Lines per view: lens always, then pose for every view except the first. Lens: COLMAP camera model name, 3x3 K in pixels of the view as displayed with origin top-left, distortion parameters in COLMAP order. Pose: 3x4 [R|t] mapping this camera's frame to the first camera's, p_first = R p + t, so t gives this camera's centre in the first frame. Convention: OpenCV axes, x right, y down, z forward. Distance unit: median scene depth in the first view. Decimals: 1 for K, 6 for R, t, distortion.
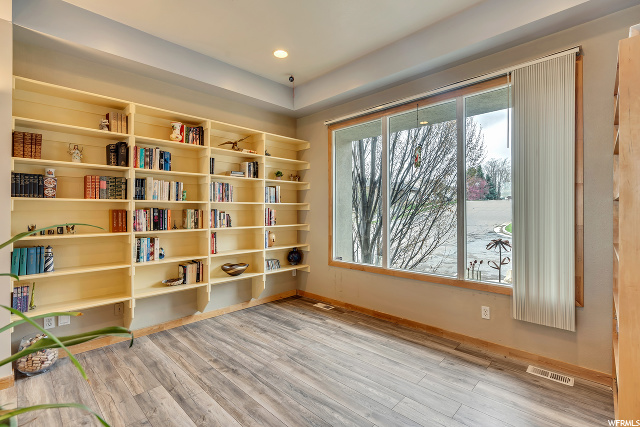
lens RADIAL K [[292.5, 0, 321.7], [0, 292.5, 211.8], [0, 0, 1]] dist [-0.000537, 0.000007]
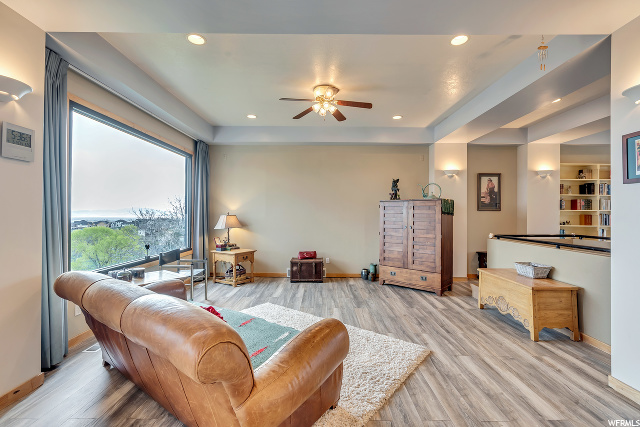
lens RADIAL K [[292.5, 0, 321.7], [0, 292.5, 211.8], [0, 0, 1]] dist [-0.000537, 0.000007]
pose [[0.690655, -0.001921, -0.723182, -0.491416], [-0.009488, 0.999886, -0.011717, 0.013788], [0.723122, 0.014954, 0.690558, -1.872554]]
